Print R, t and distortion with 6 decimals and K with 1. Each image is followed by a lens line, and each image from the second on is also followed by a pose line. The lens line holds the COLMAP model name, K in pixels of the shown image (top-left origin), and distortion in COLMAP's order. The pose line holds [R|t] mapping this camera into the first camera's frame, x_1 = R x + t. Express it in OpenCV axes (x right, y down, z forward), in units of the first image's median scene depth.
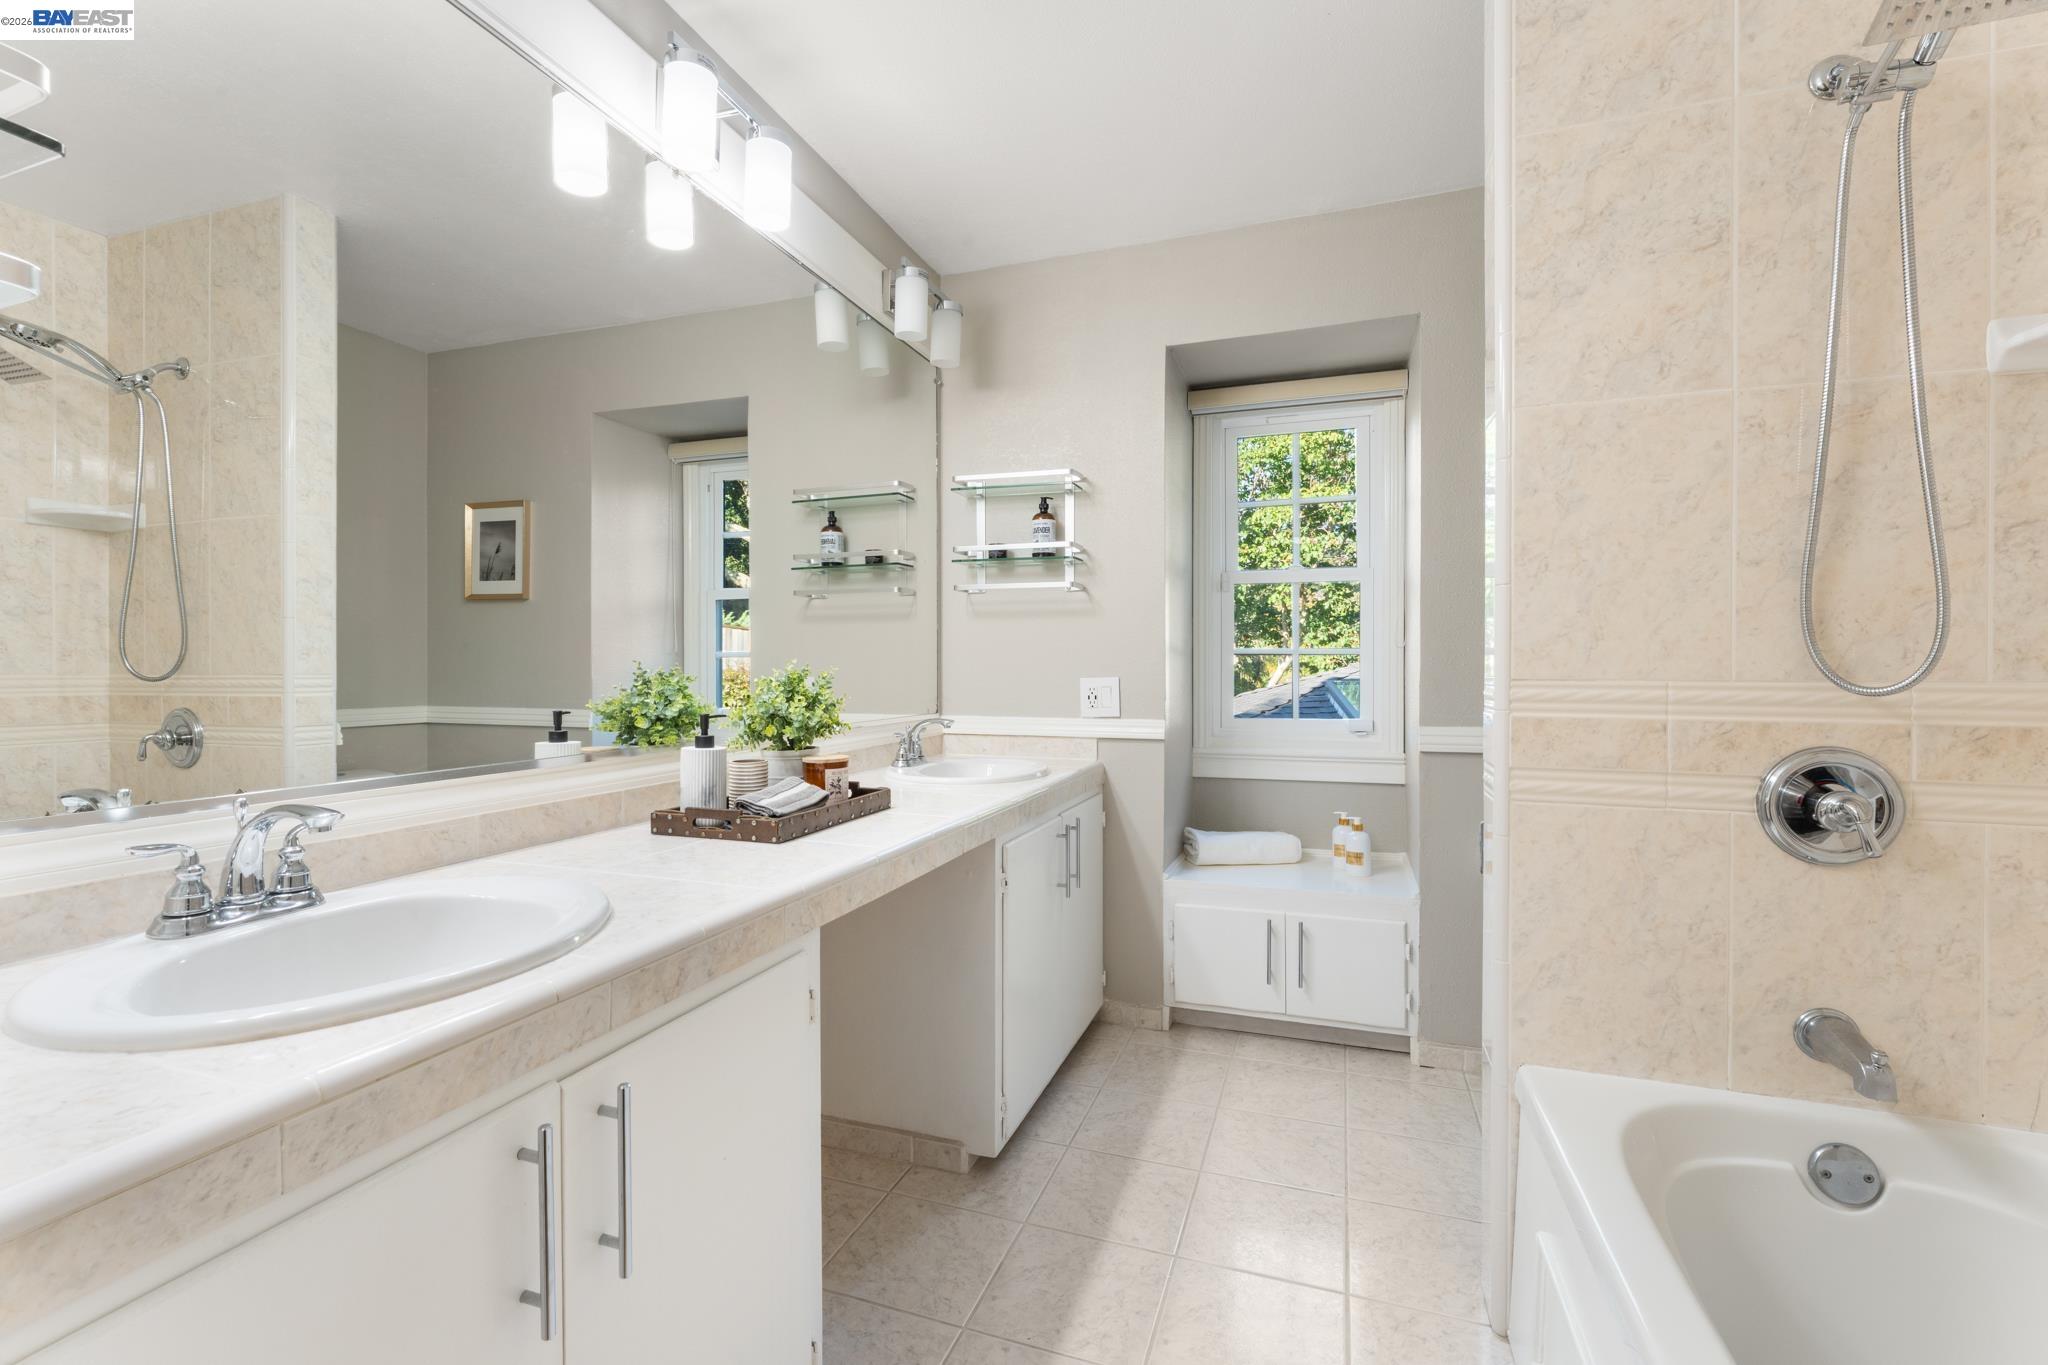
lens RADIAL K [[860.6, 0, 1031.8], [0, 860.6, 671.6], [0, 0, 1]] dist [-0.001340, -0.000361]
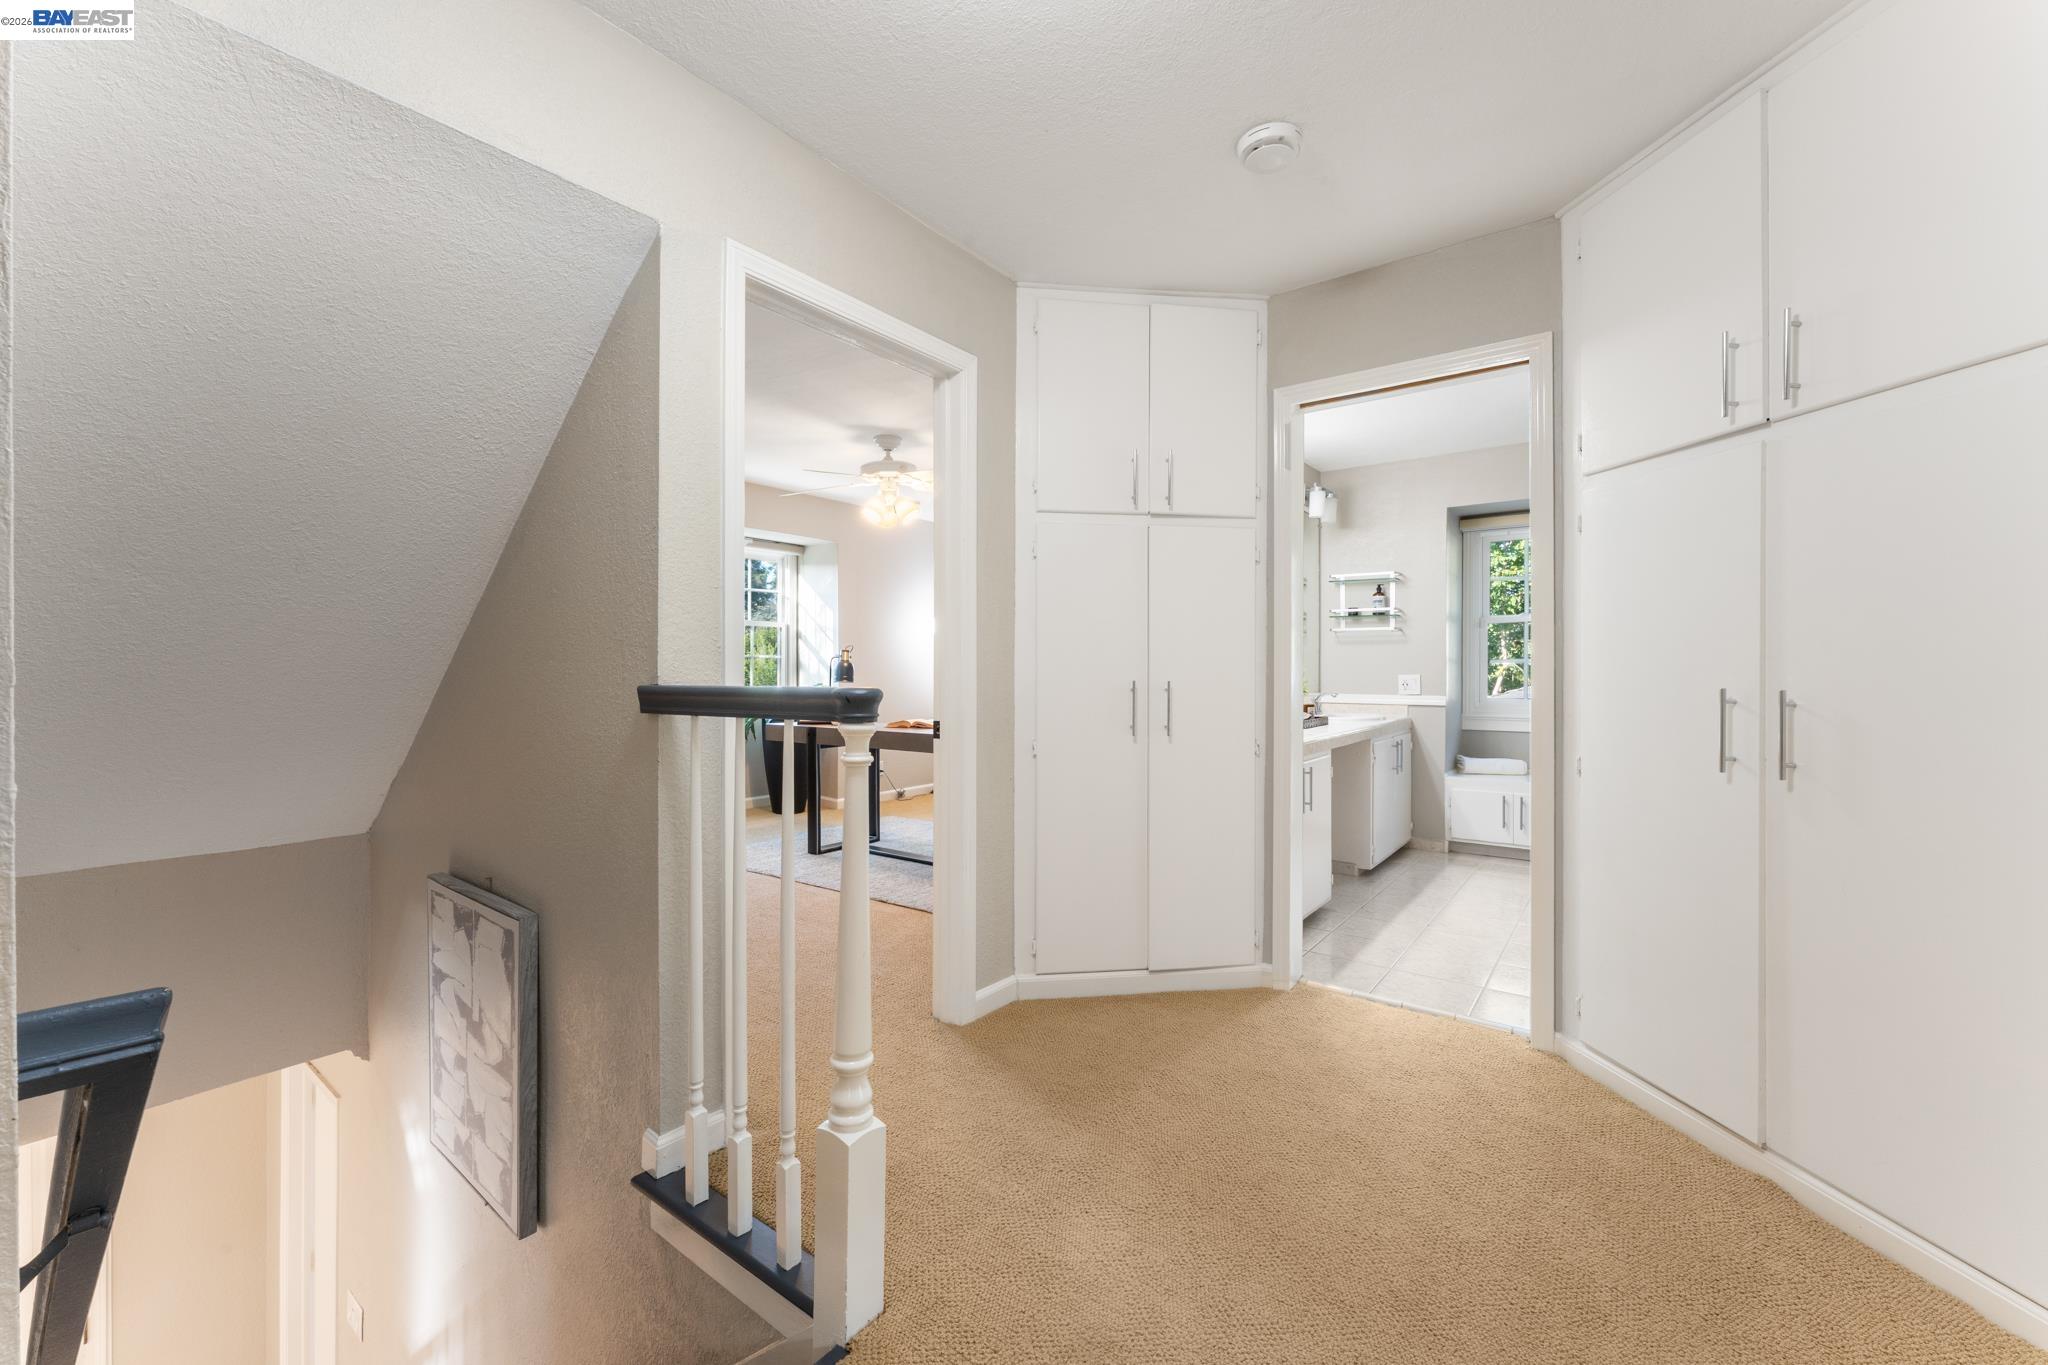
lens RADIAL K [[822.4, 0, 1011.4], [0, 822.4, 679.5], [0, 0, 1]] dist [-0.003164, -0.000630]
pose [[0.948907, 0.002826, -0.315543, -0.192657], [-0.002862, 0.999996, 0.000347, 0.019246], [0.315543, 0.000574, 0.948911, -1.078943]]
